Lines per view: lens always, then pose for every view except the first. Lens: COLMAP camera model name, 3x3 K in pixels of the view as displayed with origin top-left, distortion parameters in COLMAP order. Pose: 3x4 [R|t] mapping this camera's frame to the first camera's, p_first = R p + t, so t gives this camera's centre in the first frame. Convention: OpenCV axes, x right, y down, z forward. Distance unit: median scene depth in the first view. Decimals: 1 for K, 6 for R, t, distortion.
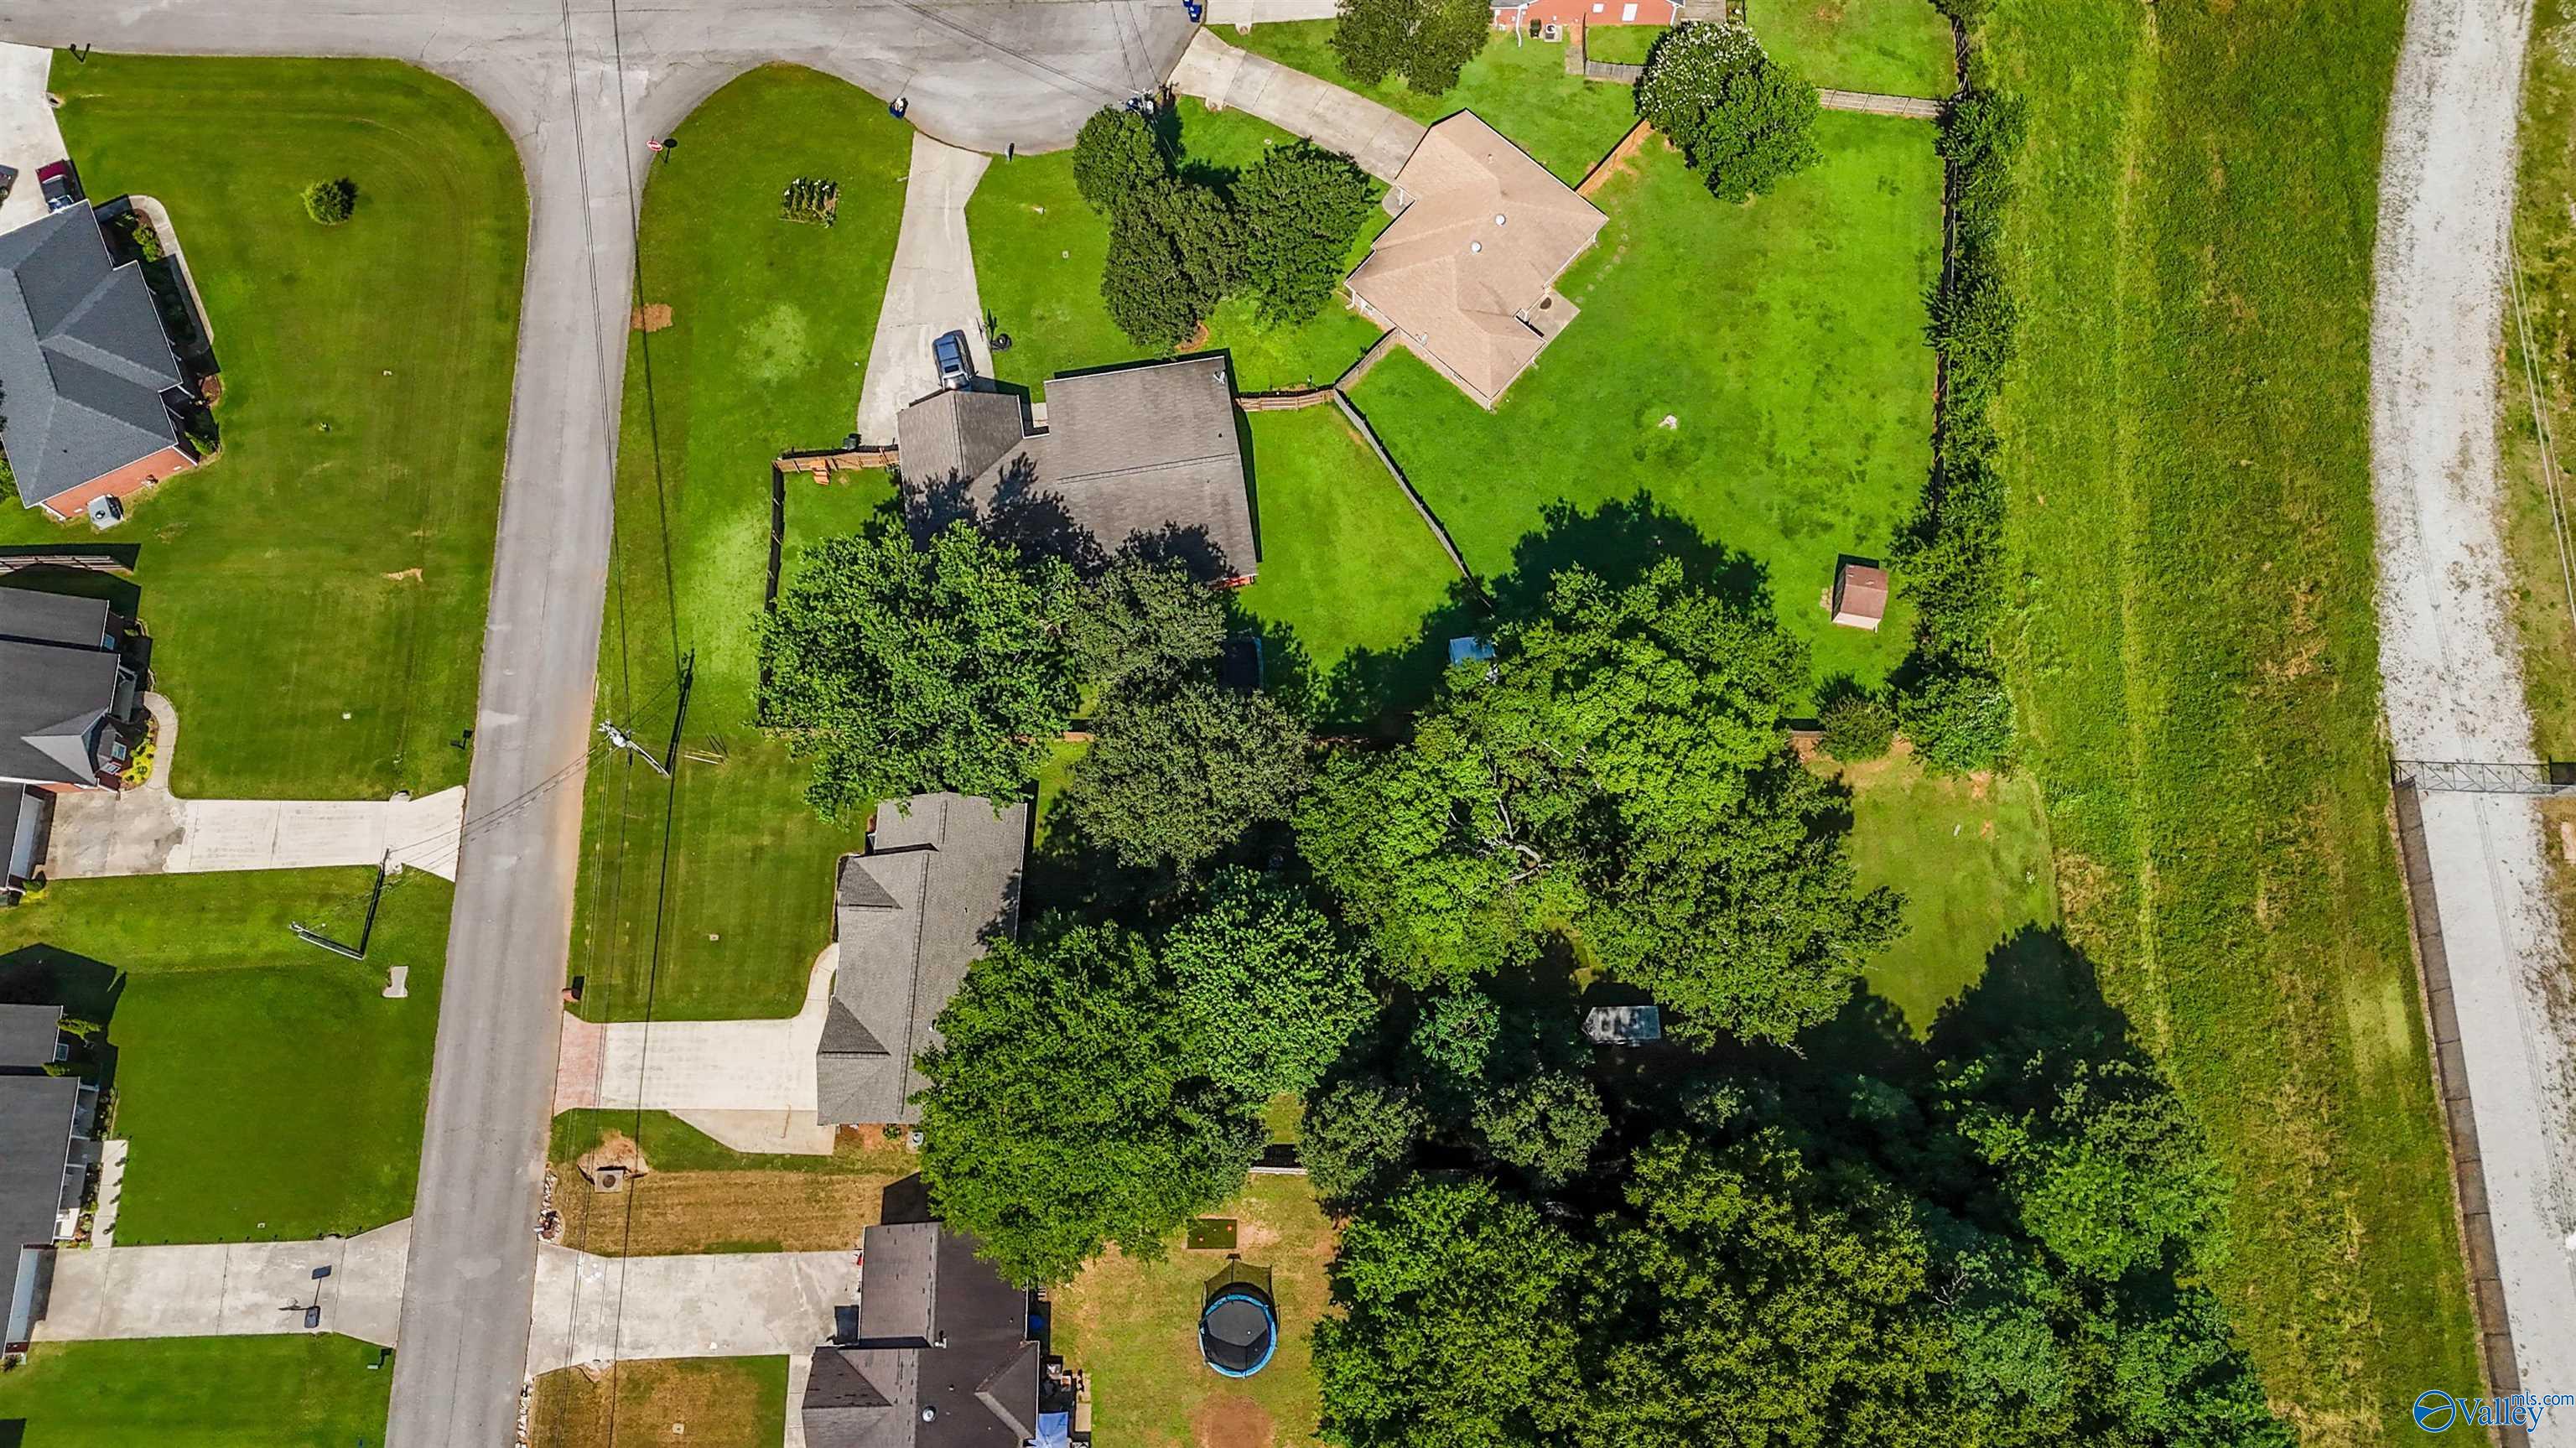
lens RADIAL K [[1888.0, 0, 1298.2], [0, 1888.0, 717.8], [0, 0, 1]] dist [0.055680, -0.045554]
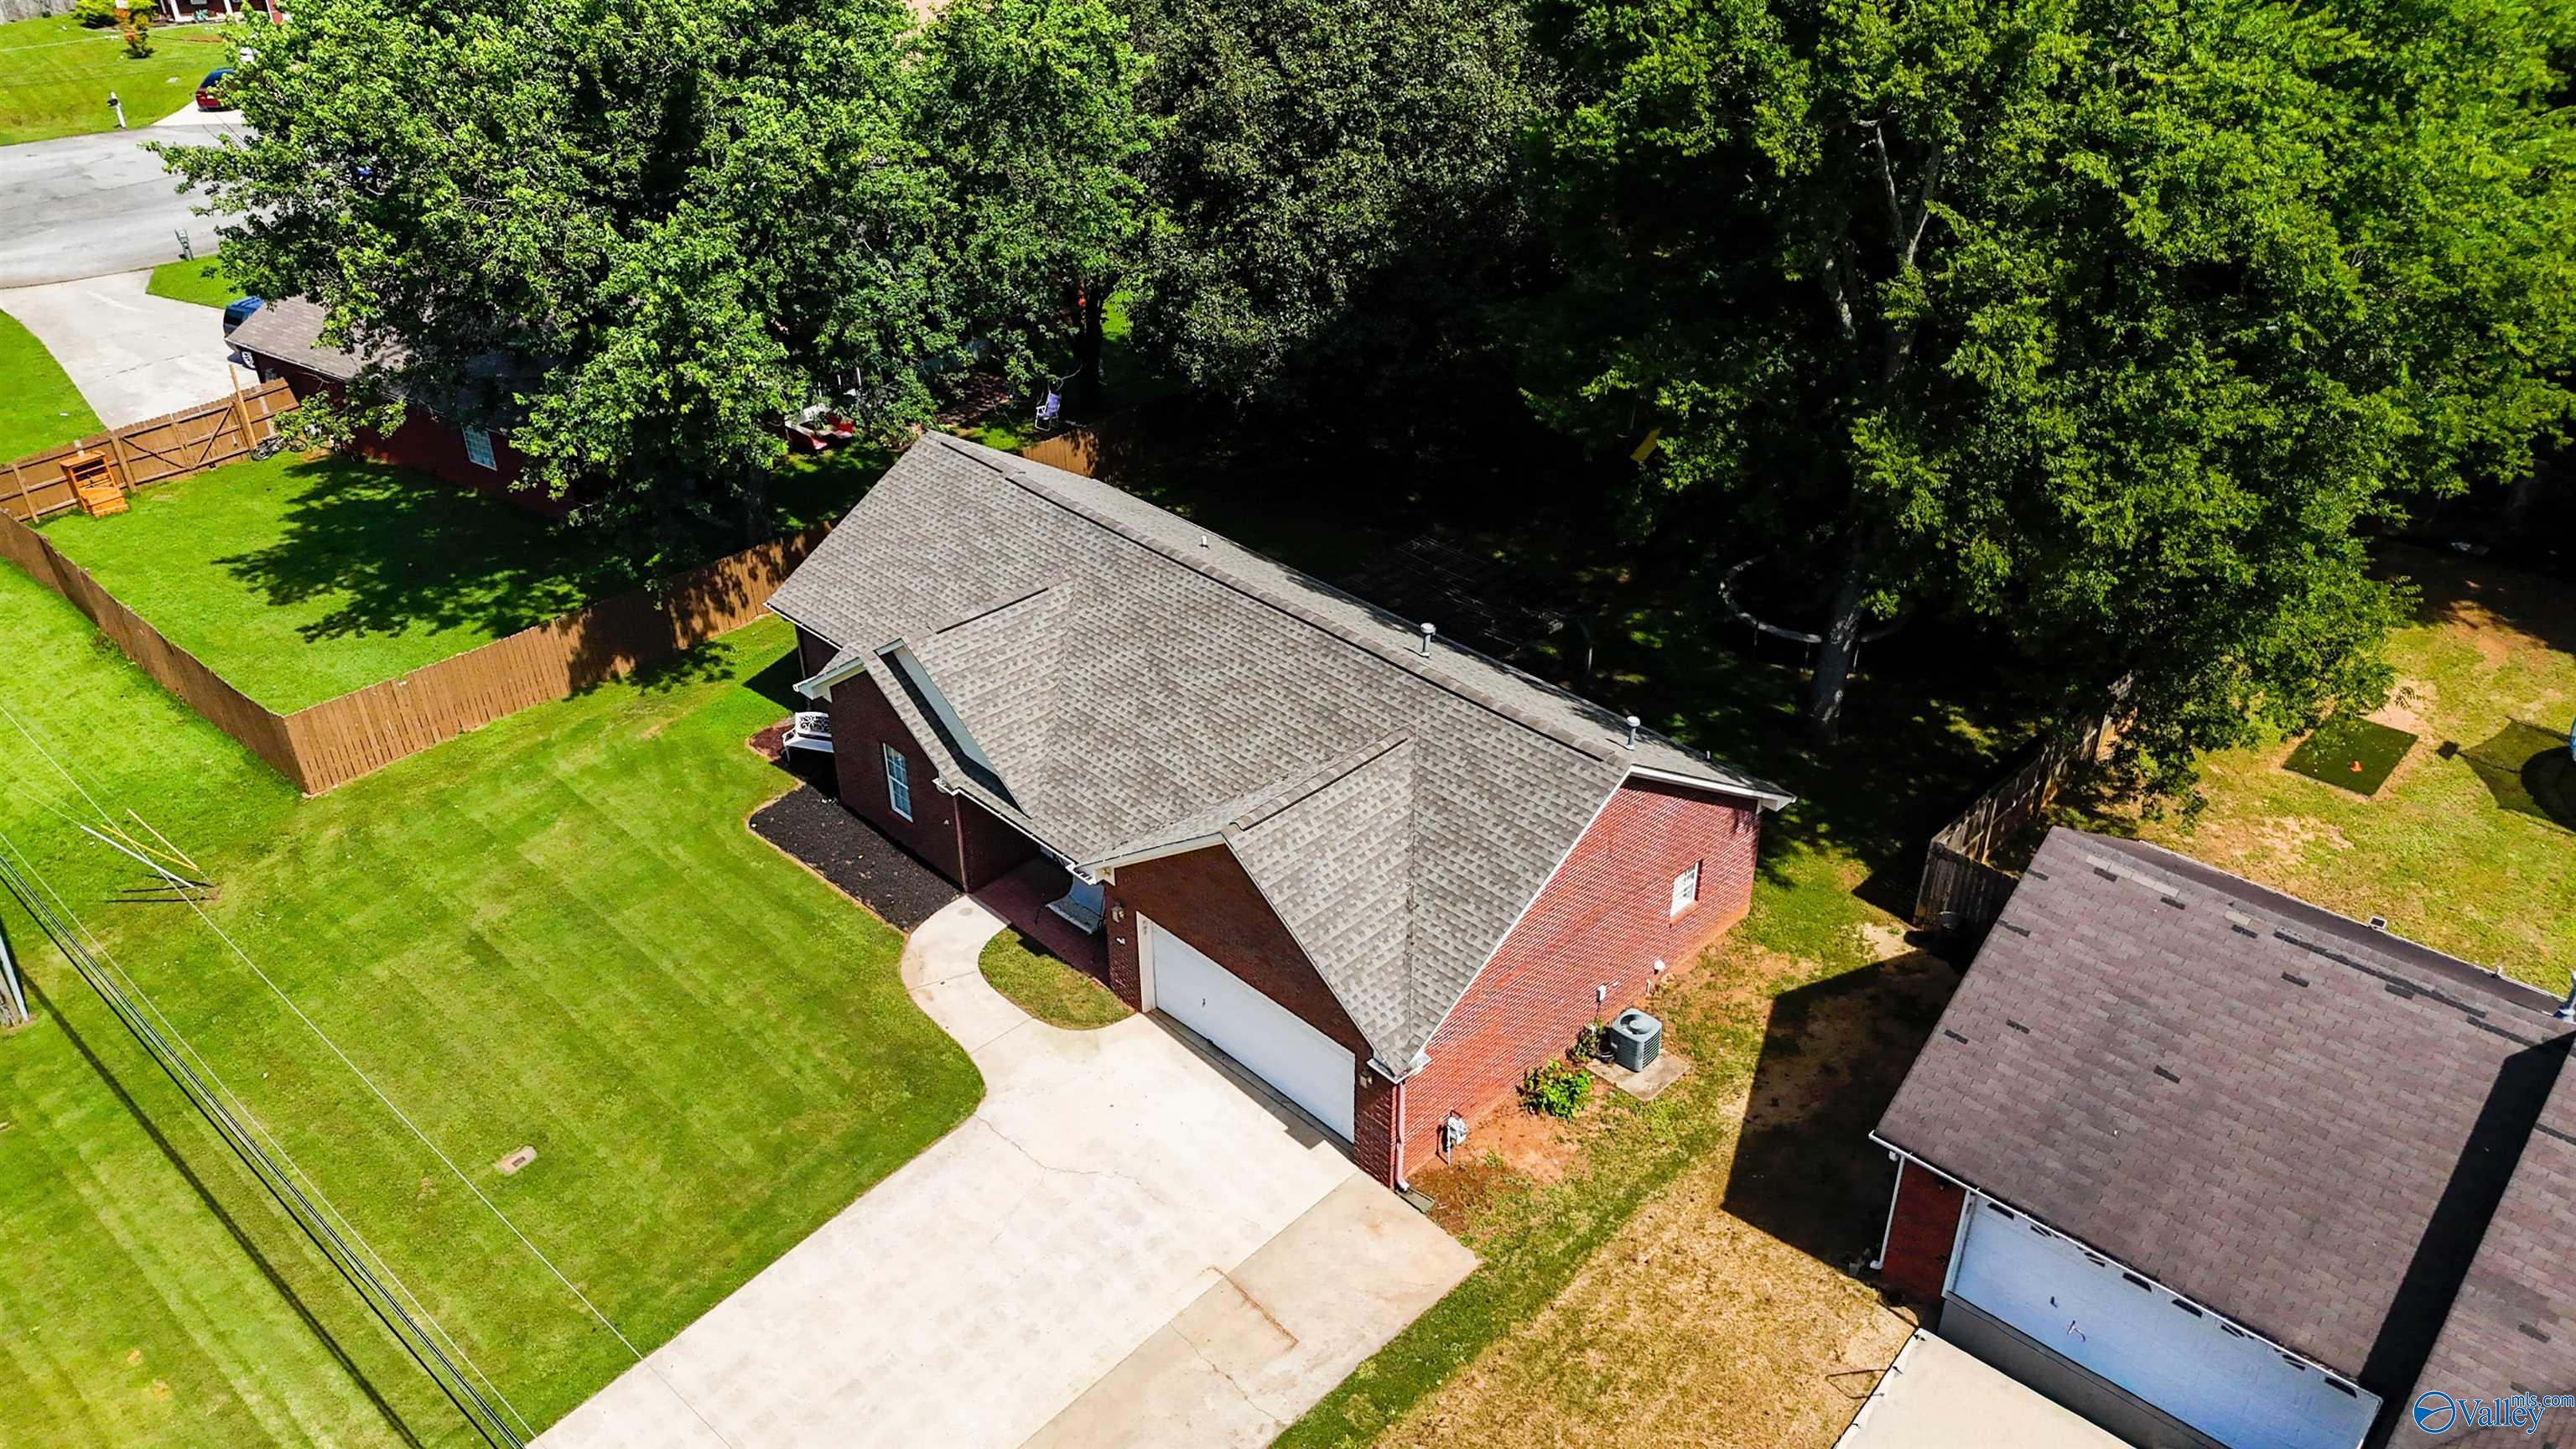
lens RADIAL K [[1888.1, 0, 1295.6], [0, 1888.1, 732.8], [0, 0, 1]] dist [0.055680, -0.045554]
pose [[0.684158, -0.376347, 0.624733, -0.368271], [0.698448, 0.584717, -0.412645, 0.258570], [-0.209994, 0.718658, 0.662897, 0.743665]]
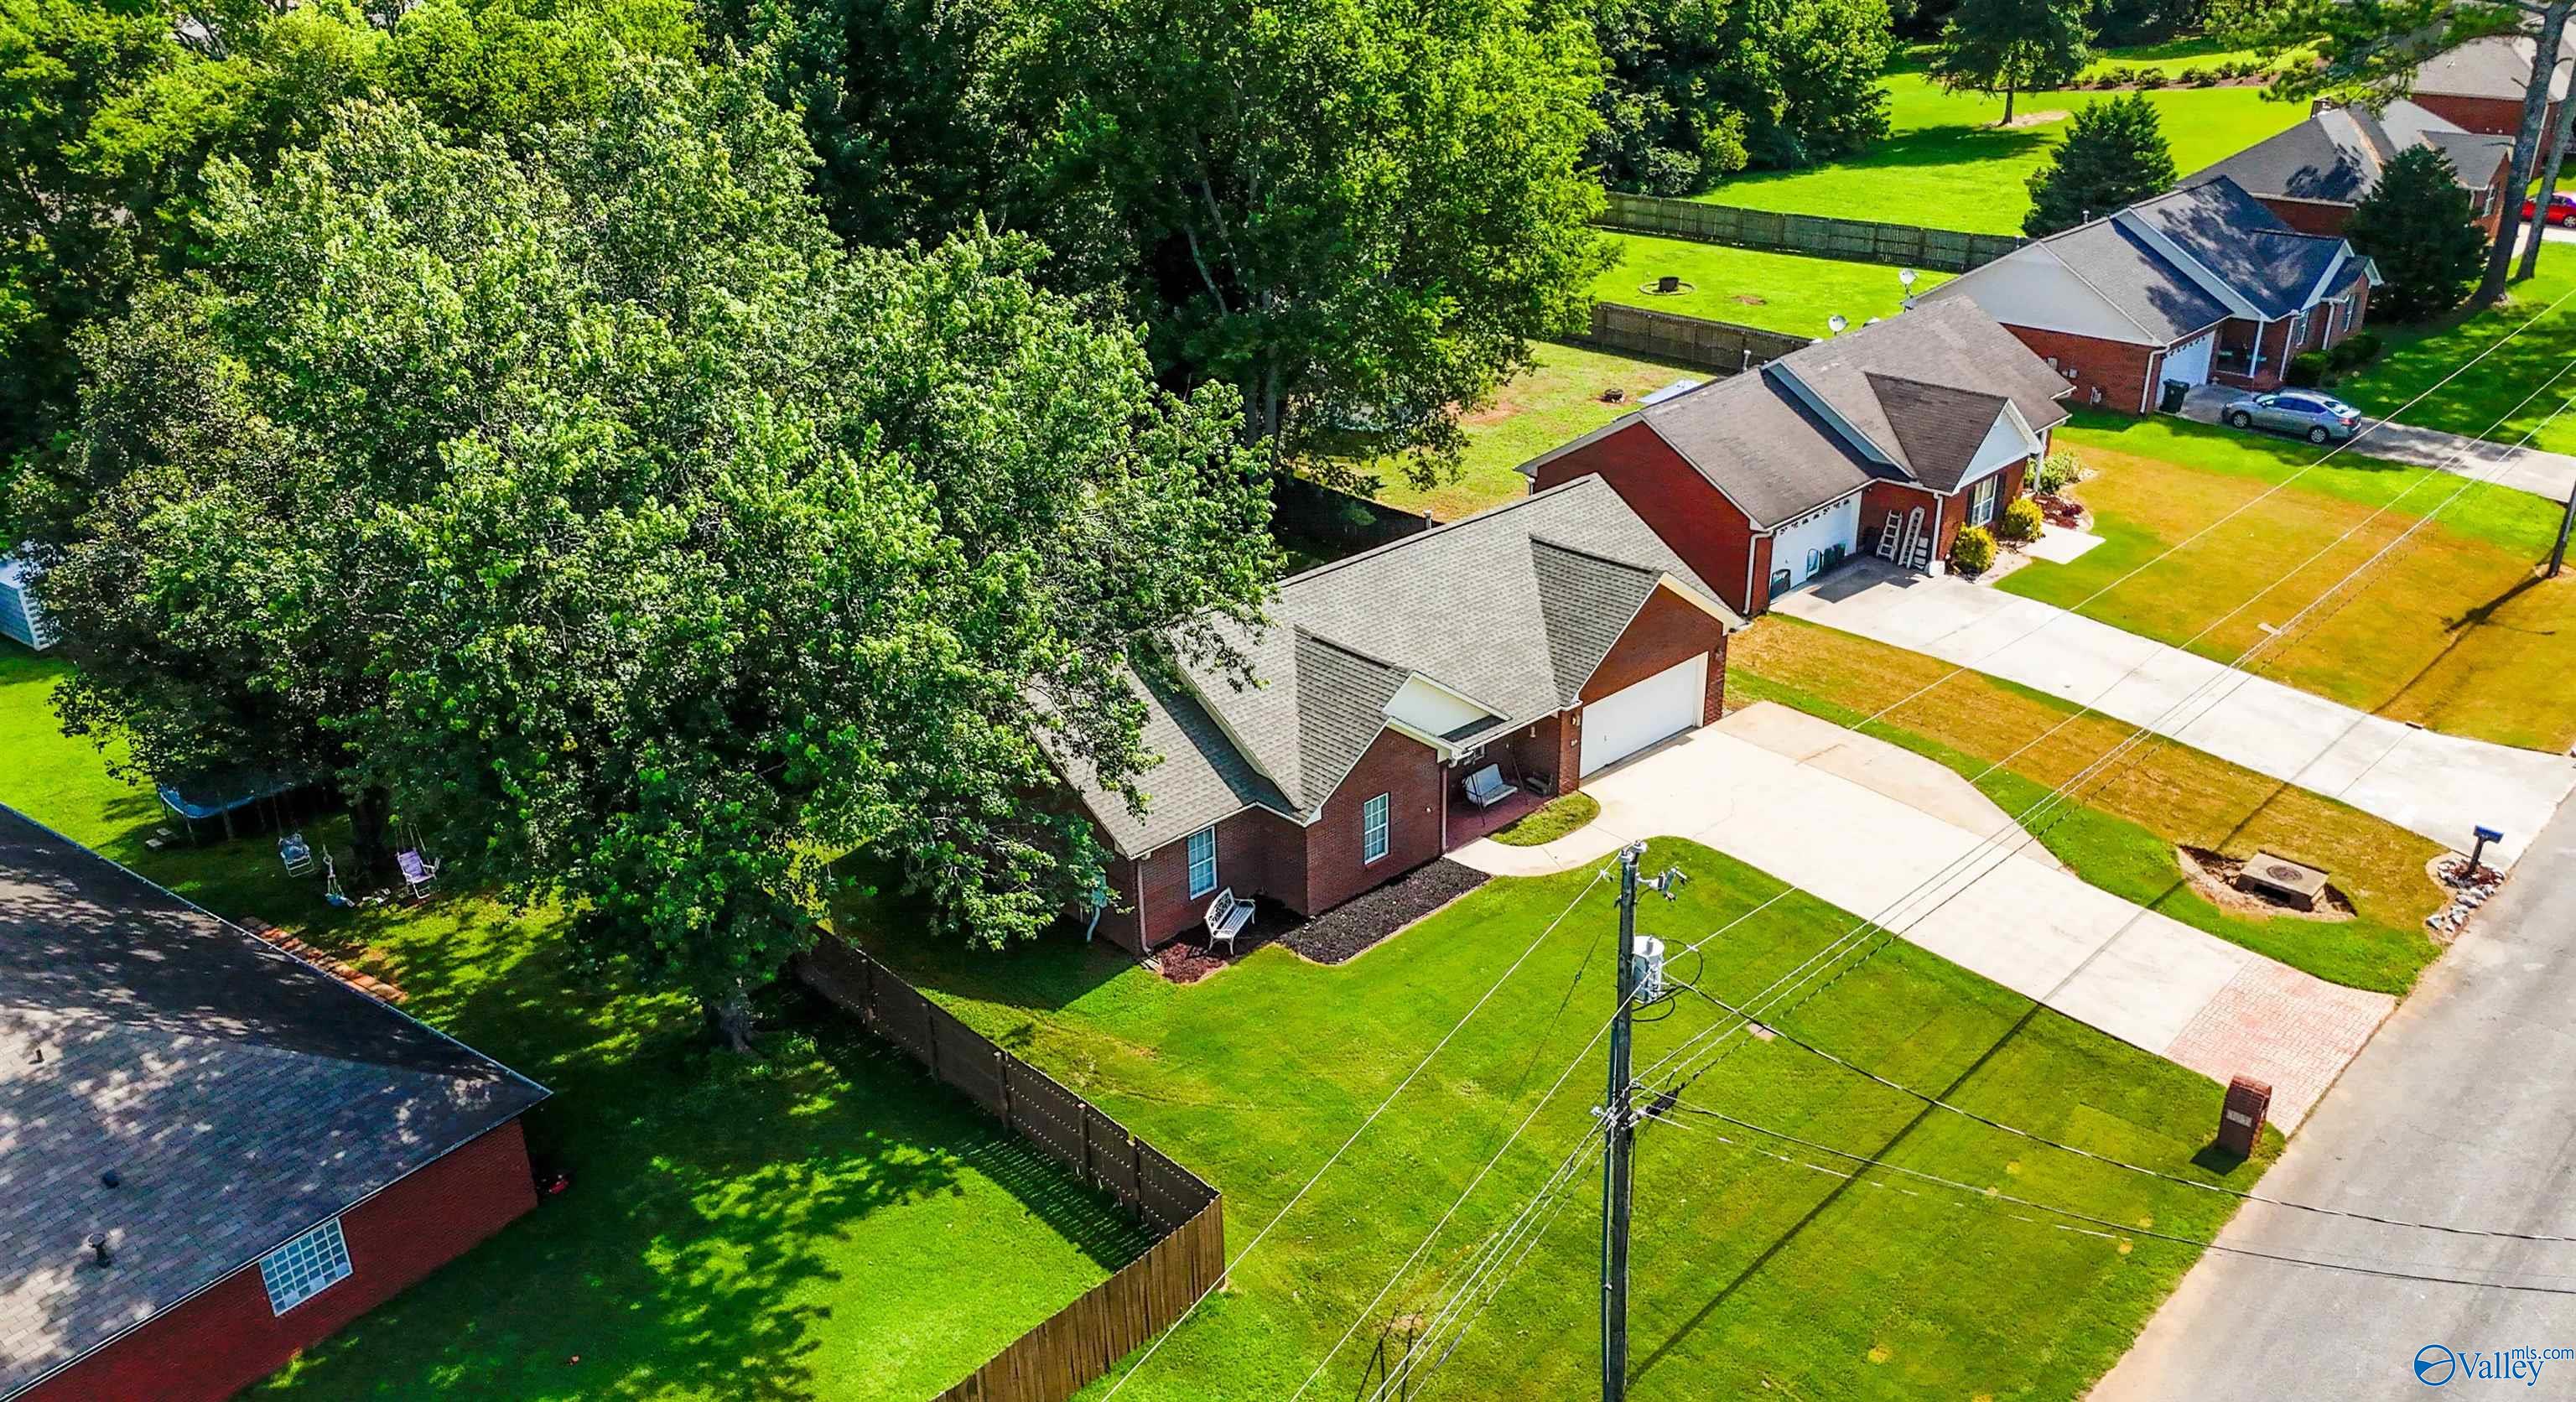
lens RADIAL K [[1993.7, 0, 1336.3], [0, 1993.7, 711.0], [0, 0, 1]] dist [0.026387, 0.007476]
pose [[-0.721549, -0.263166, 0.640398, -0.452154], [0.669334, -0.028567, 0.742412, -0.186301], [-0.177084, 0.964327, 0.196758, 0.871081]]
